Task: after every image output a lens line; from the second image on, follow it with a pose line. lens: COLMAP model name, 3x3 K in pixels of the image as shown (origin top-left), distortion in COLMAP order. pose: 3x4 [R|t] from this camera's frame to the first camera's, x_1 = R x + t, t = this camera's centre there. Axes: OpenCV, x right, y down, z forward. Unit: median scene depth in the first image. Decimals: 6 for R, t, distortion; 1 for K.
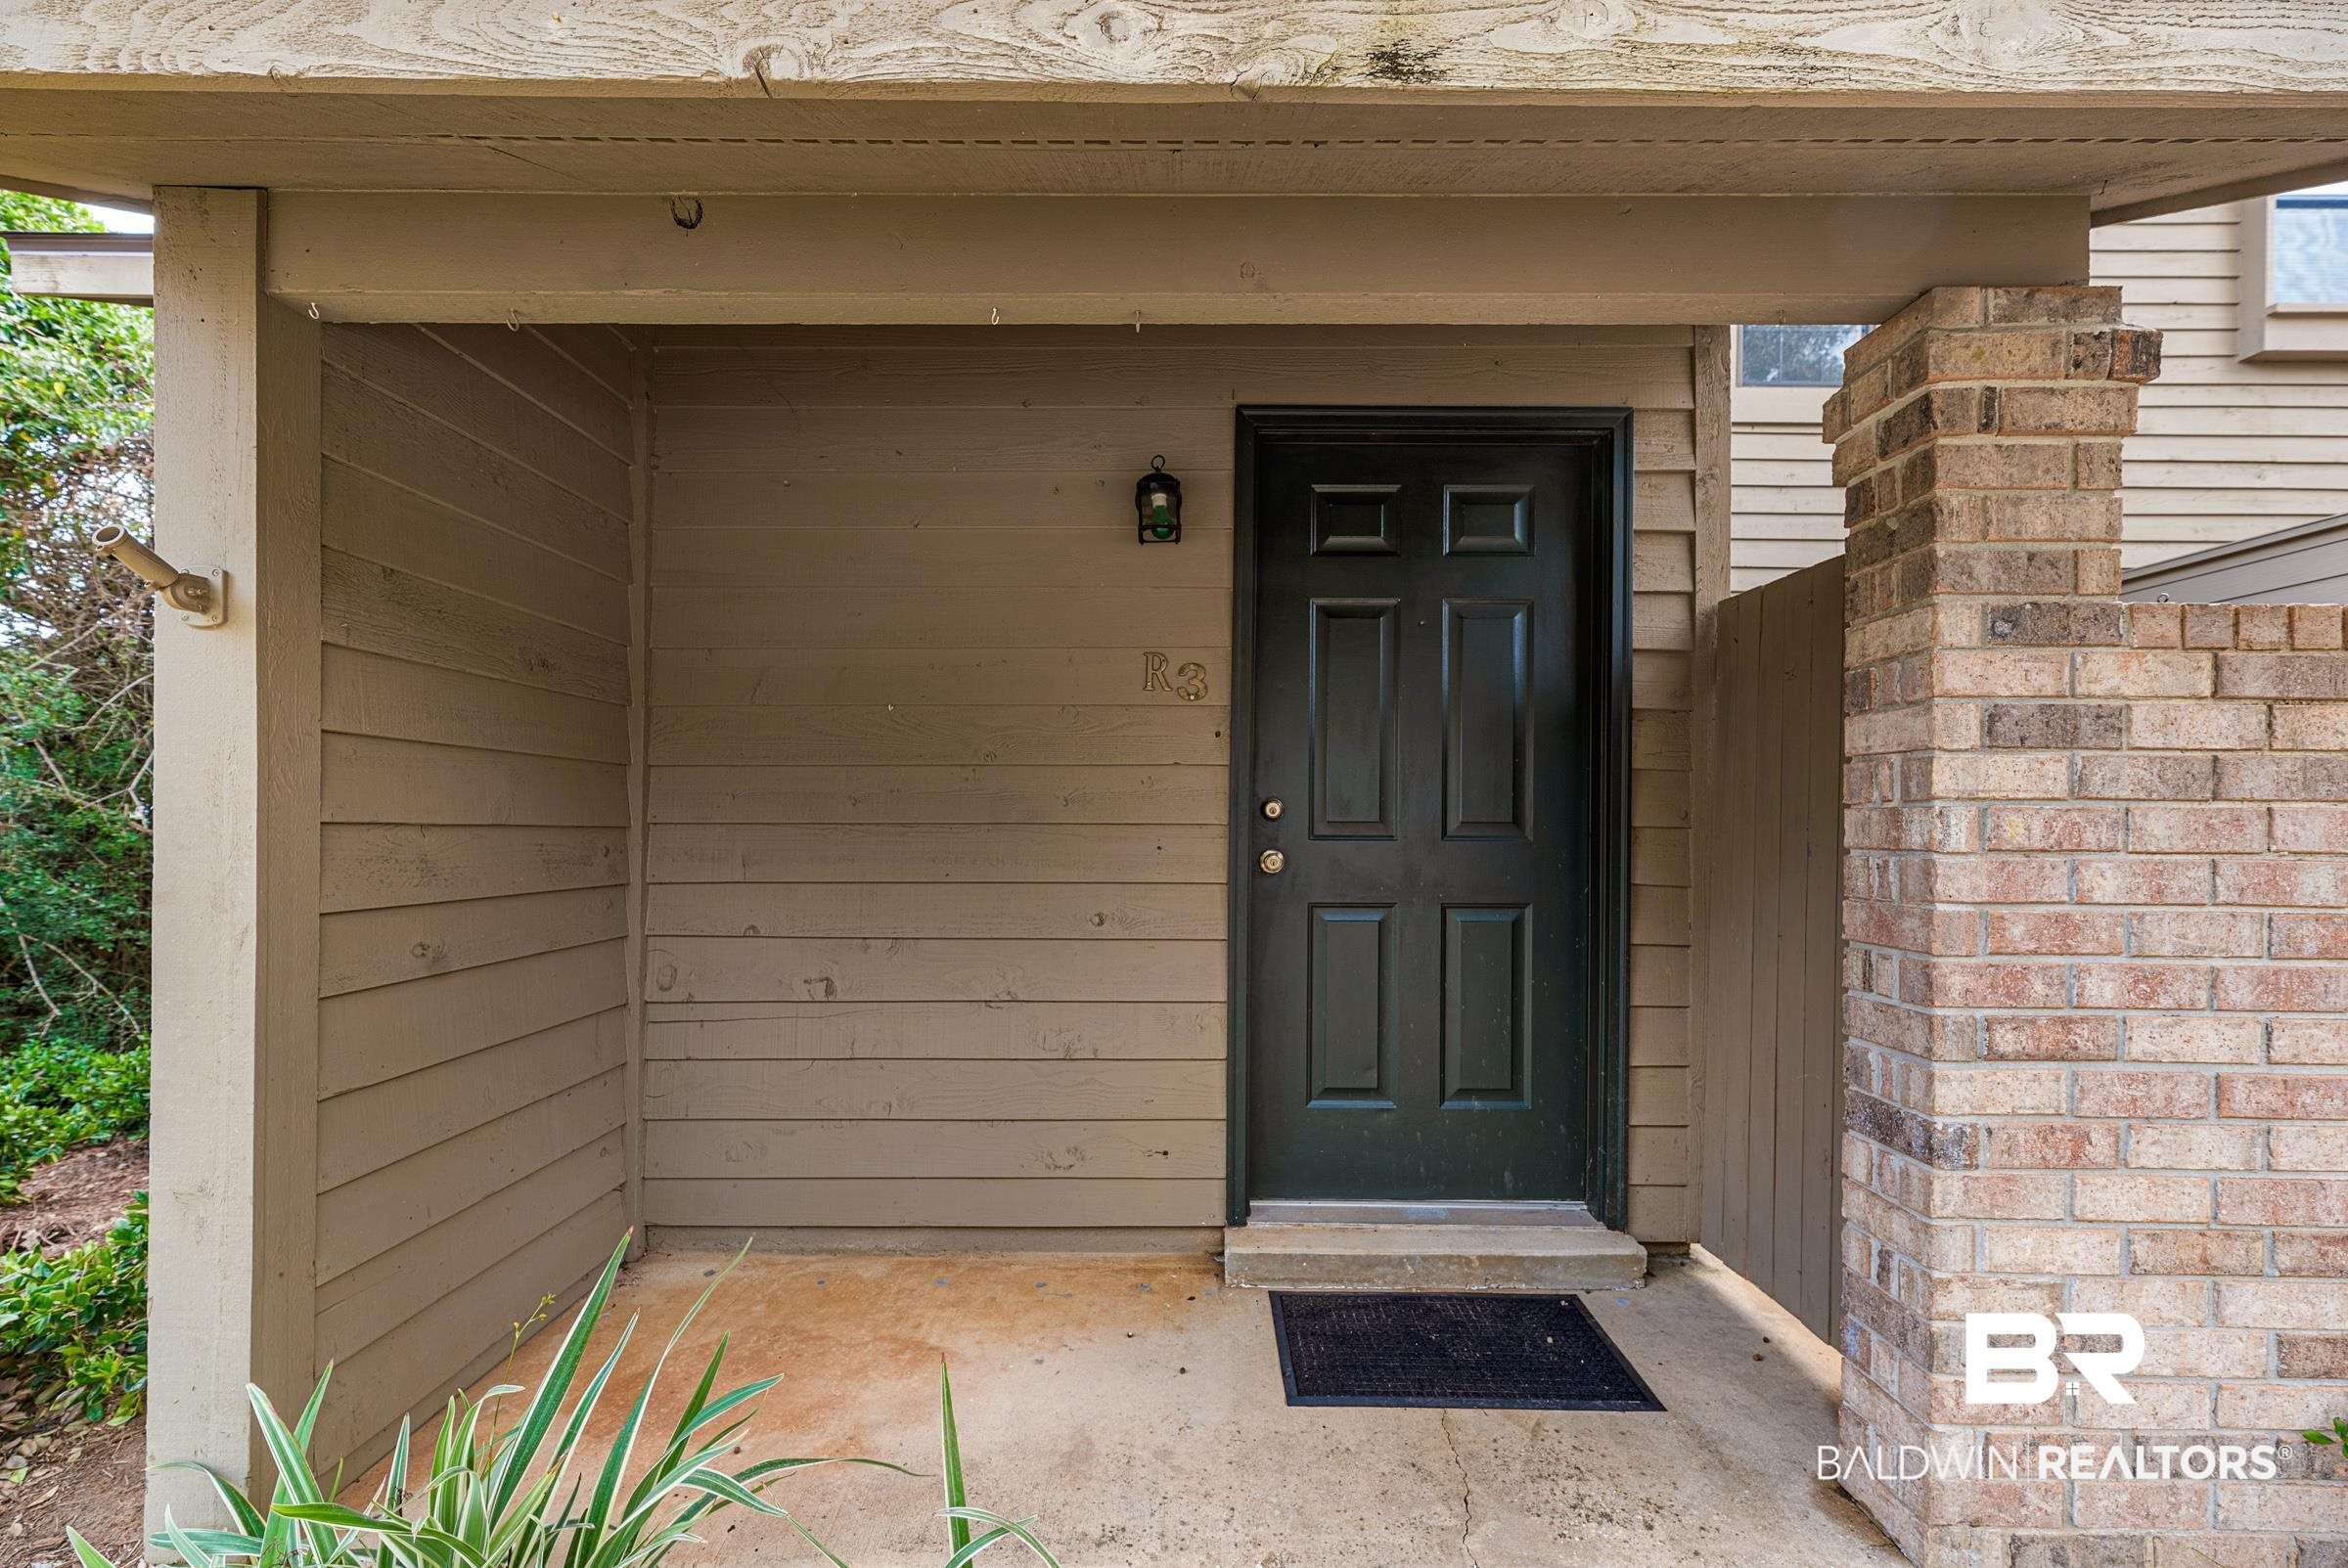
lens RADIAL K [[947.0, 0, 1184.5], [0, 947.0, 834.3], [0, 0, 1]] dist [0.006036, -0.001033]
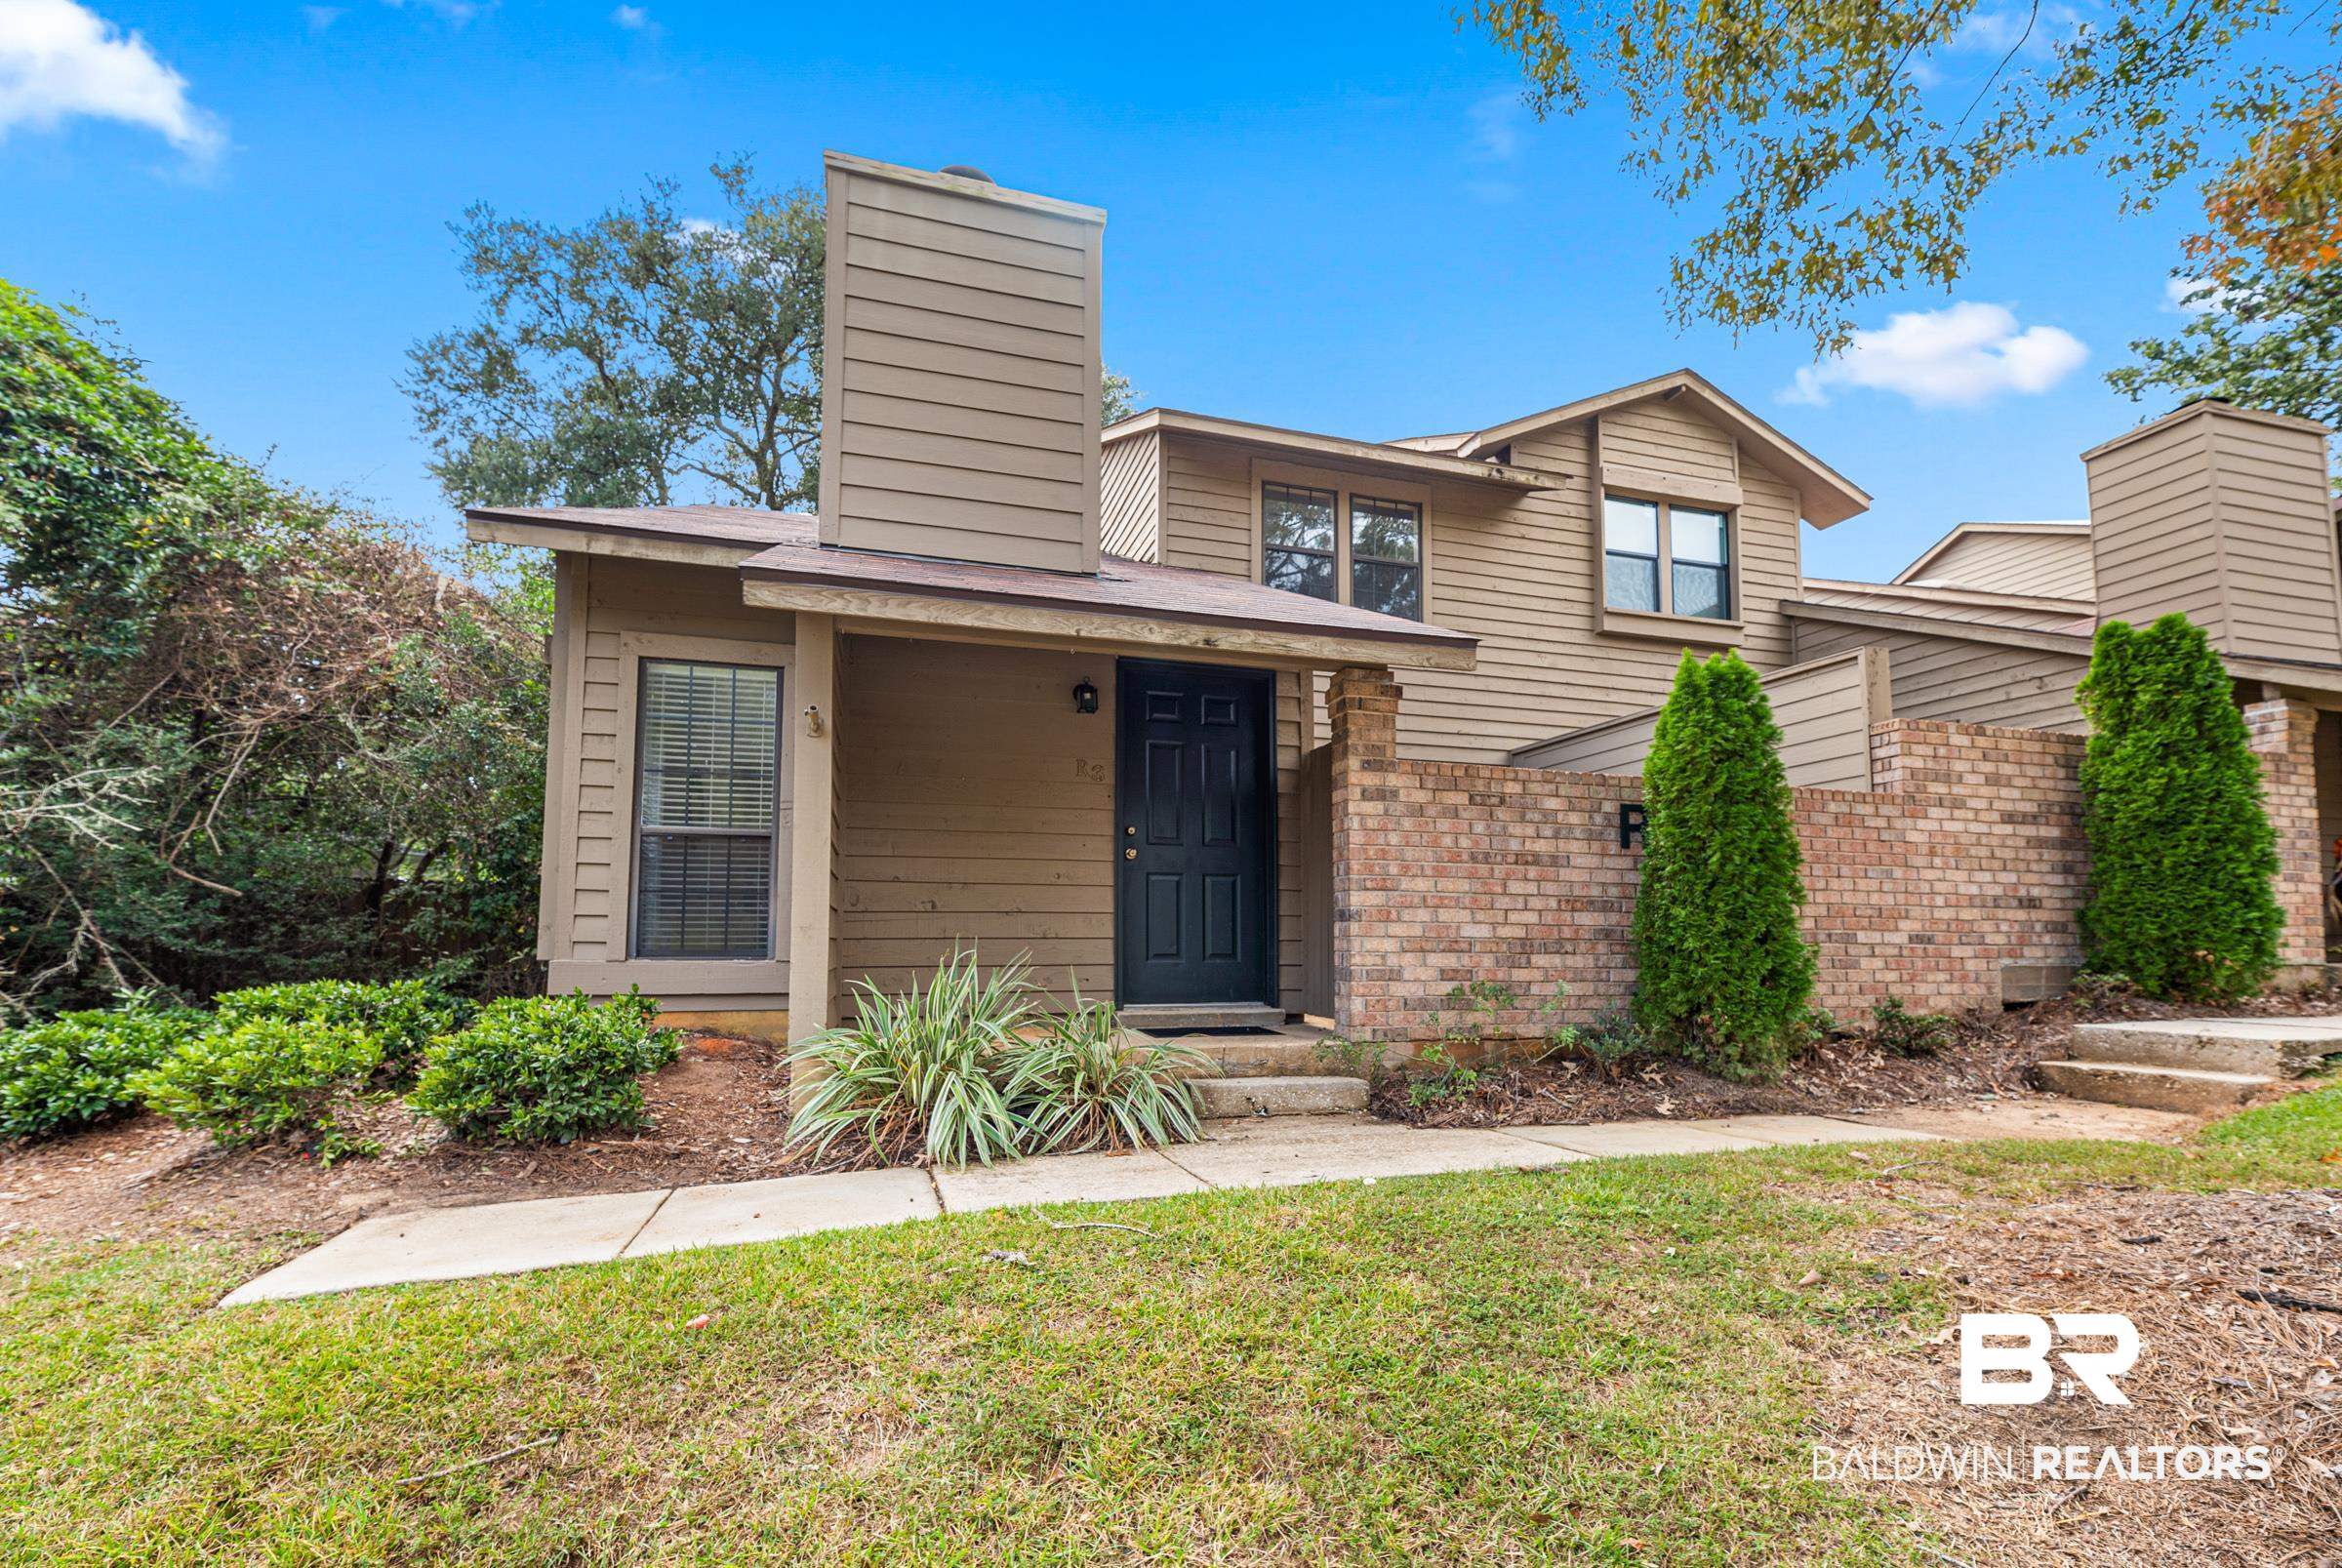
lens RADIAL K [[1013.9, 0, 1171.1], [0, 1013.9, 897.0], [0, 0, 1]] dist [0.004892, -0.000315]
pose [[0.960611, 0.012635, 0.277611, -0.549290], [0.004337, 0.998163, -0.060437, 0.314303], [-0.277864, 0.059260, 0.958791, -1.513355]]
